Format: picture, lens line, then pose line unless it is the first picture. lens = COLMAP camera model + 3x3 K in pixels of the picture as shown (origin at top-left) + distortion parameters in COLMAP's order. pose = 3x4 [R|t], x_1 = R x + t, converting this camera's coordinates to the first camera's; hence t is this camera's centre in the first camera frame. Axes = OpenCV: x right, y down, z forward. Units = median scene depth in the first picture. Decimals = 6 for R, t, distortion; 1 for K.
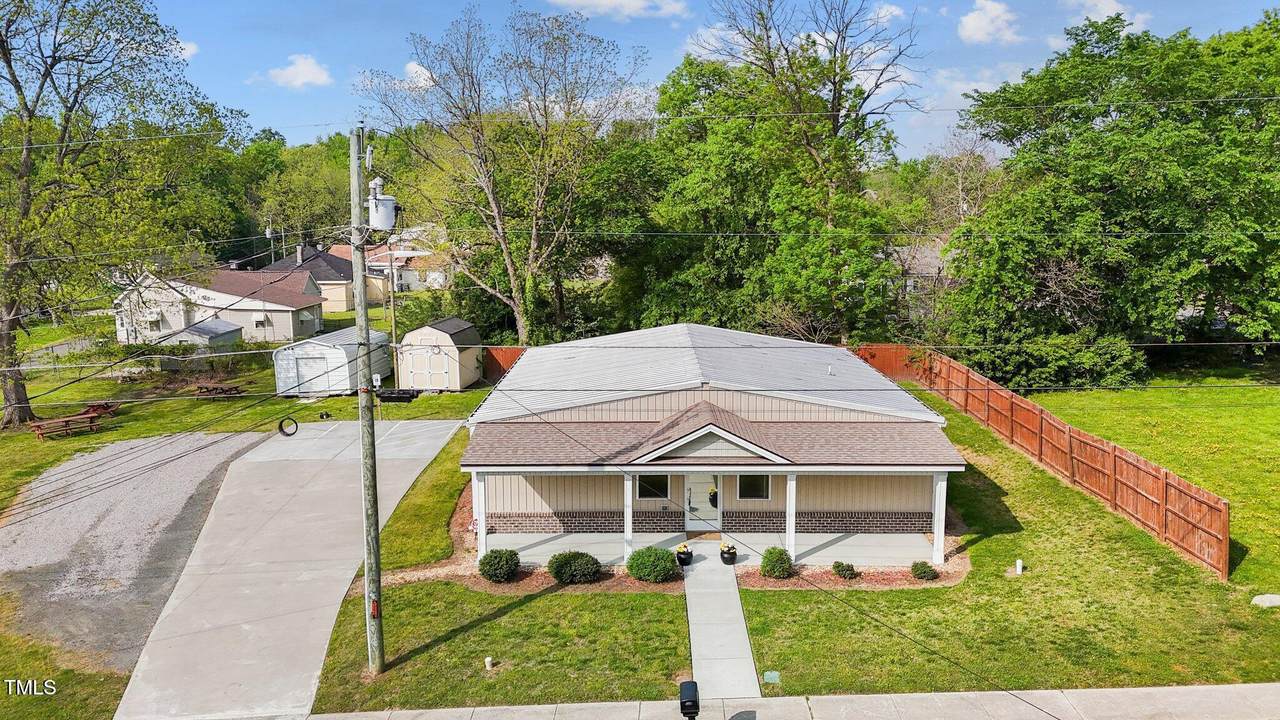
lens RADIAL K [[935.2, 0, 640.0], [0, 935.2, 360.0], [0, 0, 1]] dist [0.089296, -0.087510]
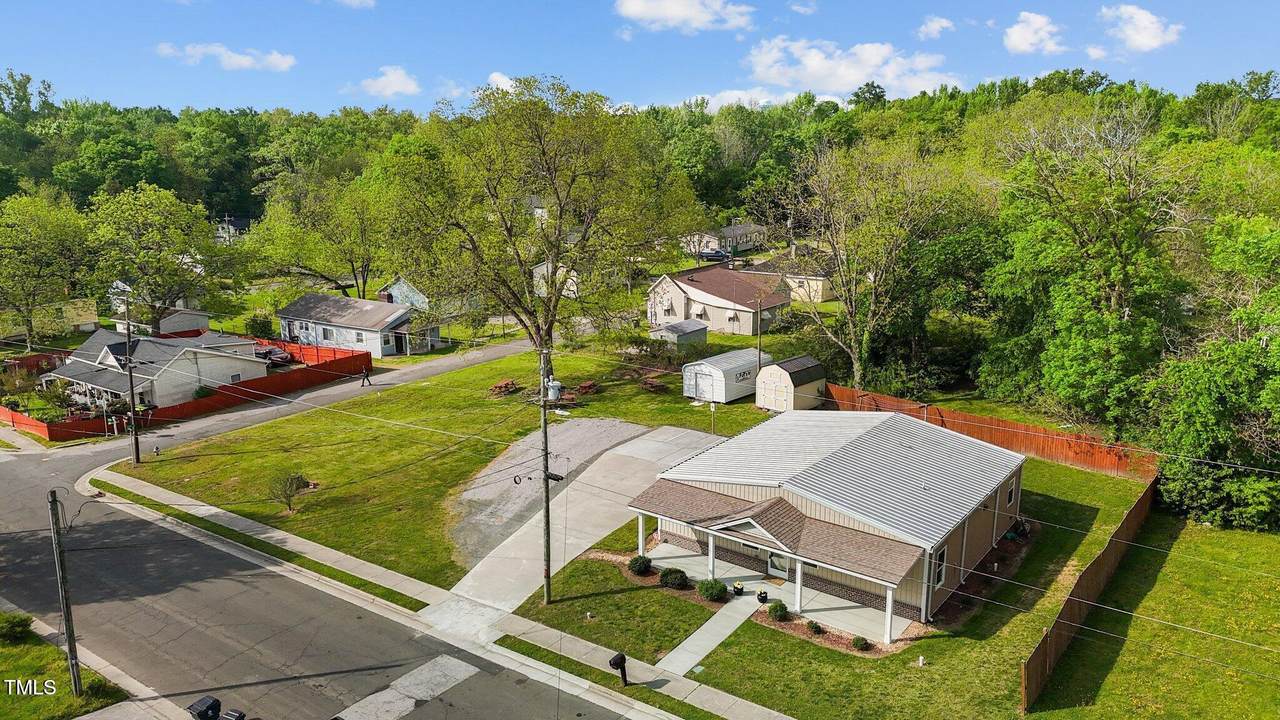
lens RADIAL K [[935.2, 0, 640.0], [0, 935.2, 360.0], [0, 0, 1]] dist [0.089296, -0.087510]
pose [[0.803569, 0.140914, -0.578291, 0.779217], [-0.093099, 0.989370, 0.111716, -0.345342], [0.587886, -0.035933, 0.808146, -0.404405]]
